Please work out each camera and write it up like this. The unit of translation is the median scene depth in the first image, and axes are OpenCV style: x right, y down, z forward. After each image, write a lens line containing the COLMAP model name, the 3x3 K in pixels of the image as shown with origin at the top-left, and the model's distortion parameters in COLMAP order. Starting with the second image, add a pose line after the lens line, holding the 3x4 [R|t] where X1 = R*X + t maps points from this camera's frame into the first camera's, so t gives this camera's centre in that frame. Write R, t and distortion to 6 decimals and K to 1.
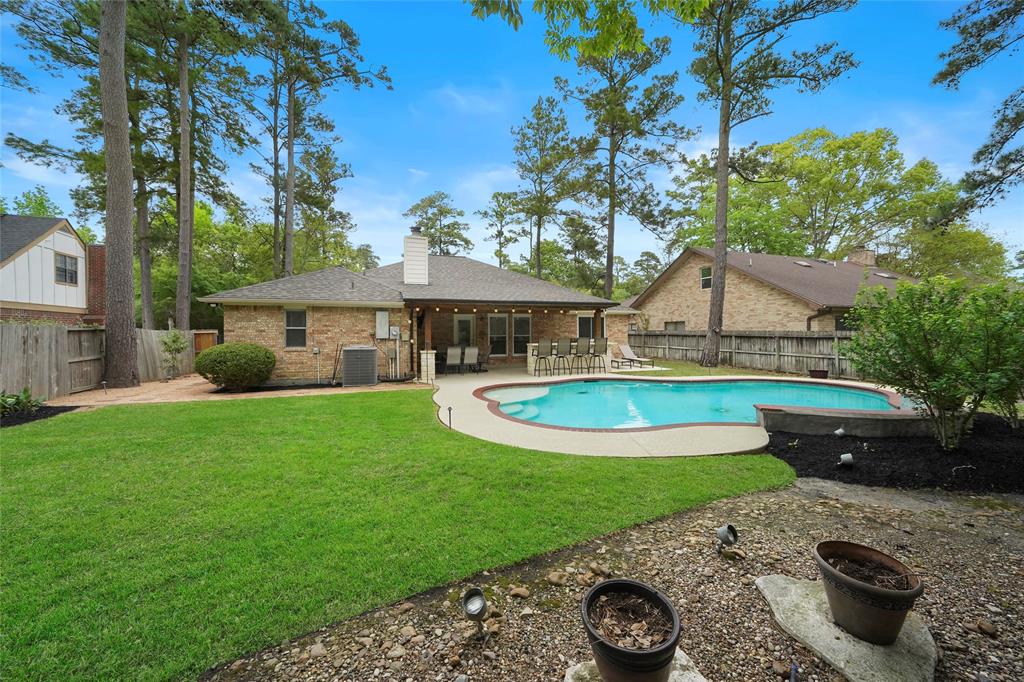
lens RADIAL K [[355.6, 0, 510.8], [0, 355.6, 332.2], [0, 0, 1]] dist [-0.002294, 0.000418]
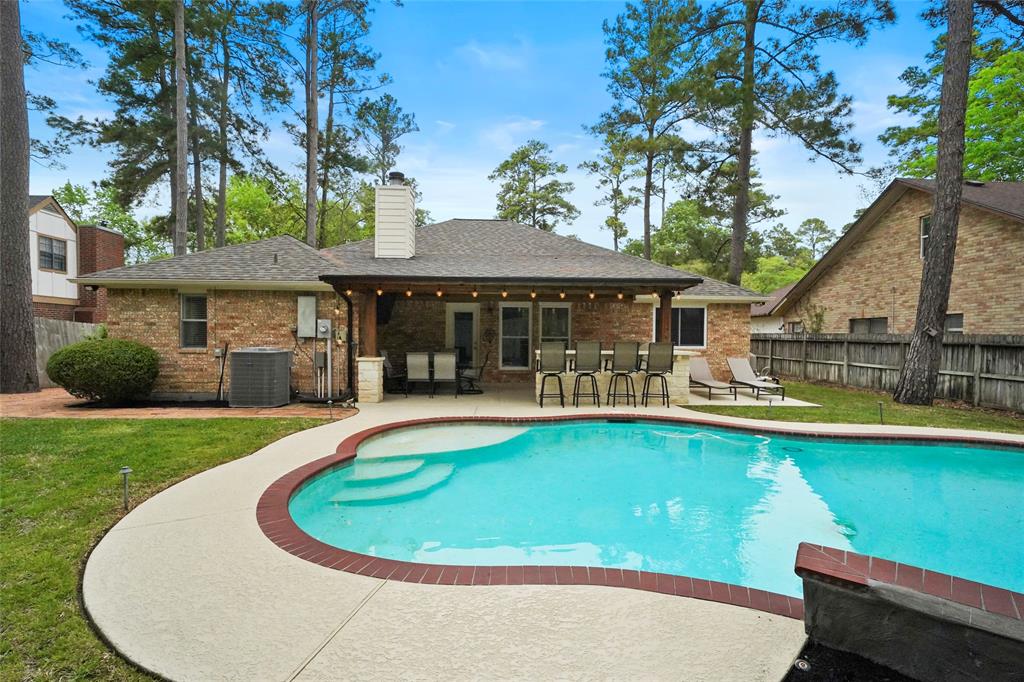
lens RADIAL K [[482.4, 0, 511.5], [0, 482.4, 346.5], [0, 0, 1]] dist [0.001921, 0.000442]
pose [[0.962460, 0.020665, -0.270637, 0.172138], [-0.014416, 0.999582, 0.025055, 0.004634], [0.271041, -0.020213, 0.962355, 0.159265]]
